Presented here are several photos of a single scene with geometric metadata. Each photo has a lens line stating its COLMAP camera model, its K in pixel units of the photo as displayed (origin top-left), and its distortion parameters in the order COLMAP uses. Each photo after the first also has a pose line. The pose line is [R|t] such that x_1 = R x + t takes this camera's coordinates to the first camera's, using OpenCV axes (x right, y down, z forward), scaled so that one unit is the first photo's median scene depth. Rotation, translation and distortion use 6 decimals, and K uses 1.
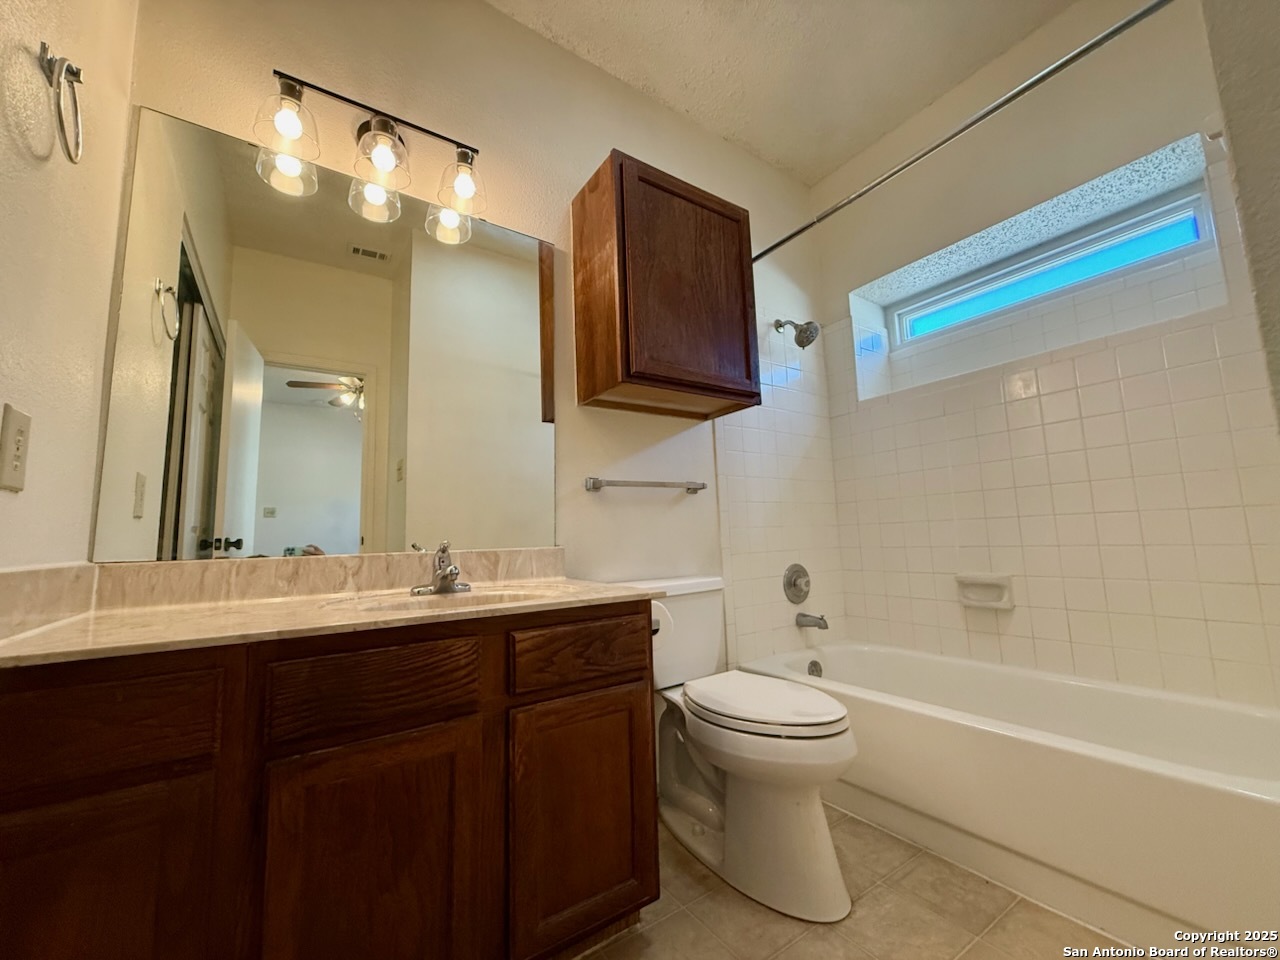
lens RADIAL K [[511.4, 0, 638.8], [0, 511.4, 479.5], [0, 0, 1]] dist [-0.003346, -0.000145]
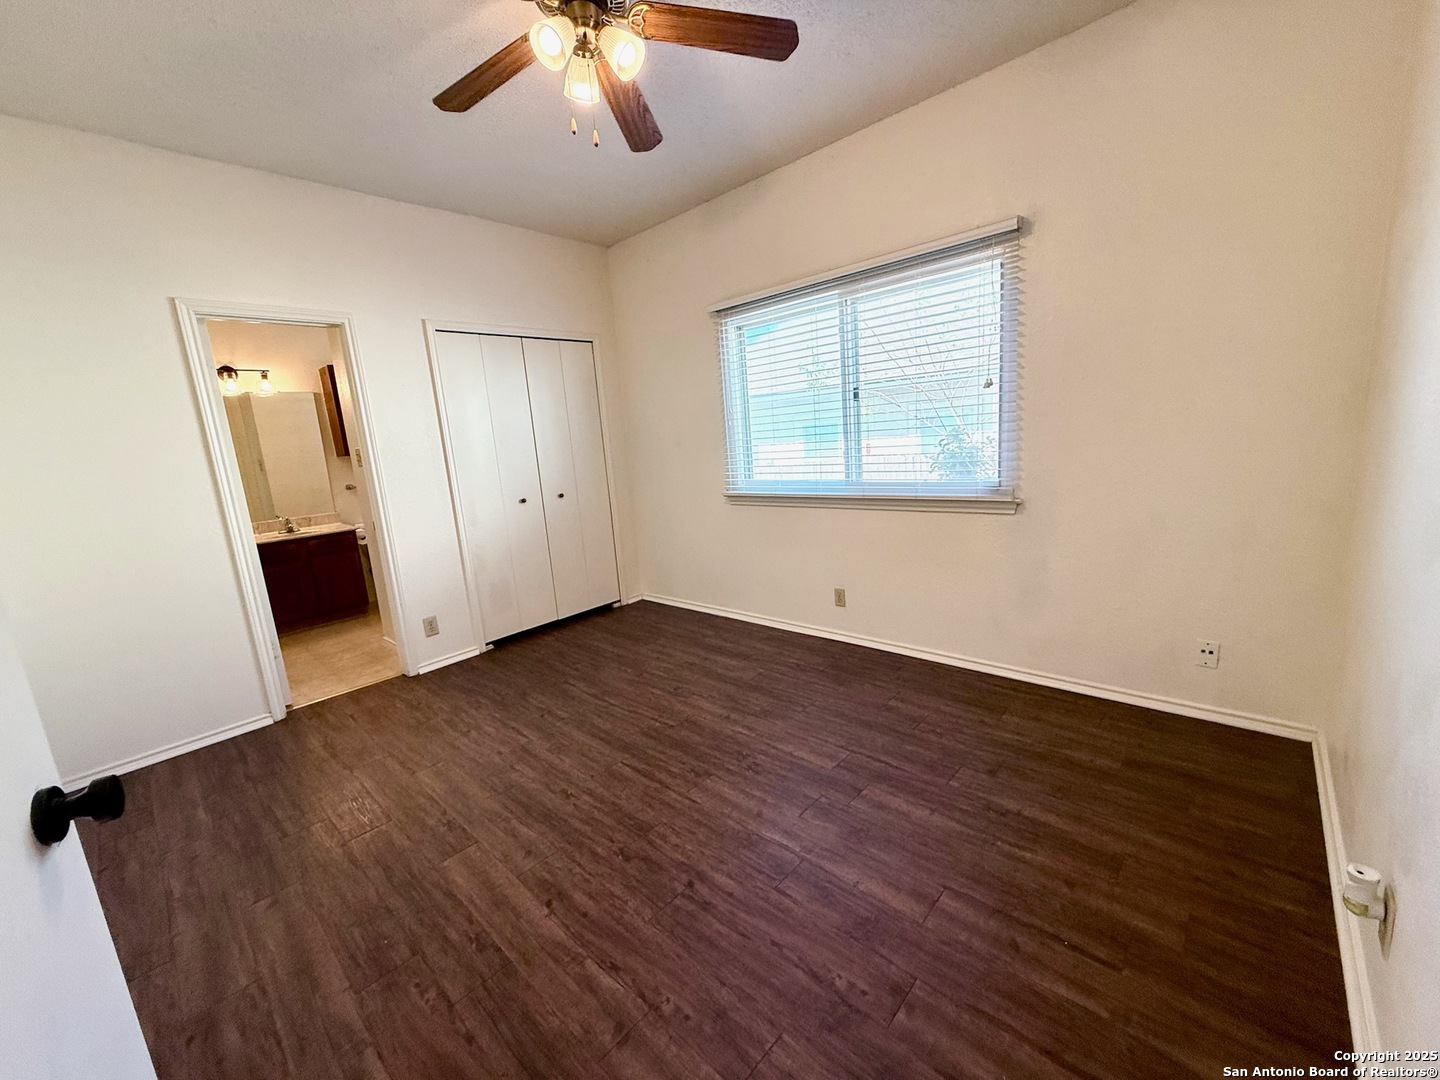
lens RADIAL K [[575.4, 0, 717.9], [0, 575.4, 538.4], [0, 0, 1]] dist [-0.003346, -0.000145]
pose [[0.973816, -0.082959, 0.211662, 1.312311], [0.019620, 0.958236, 0.285306, -0.643626], [-0.226491, -0.273683, 0.934773, -2.679210]]
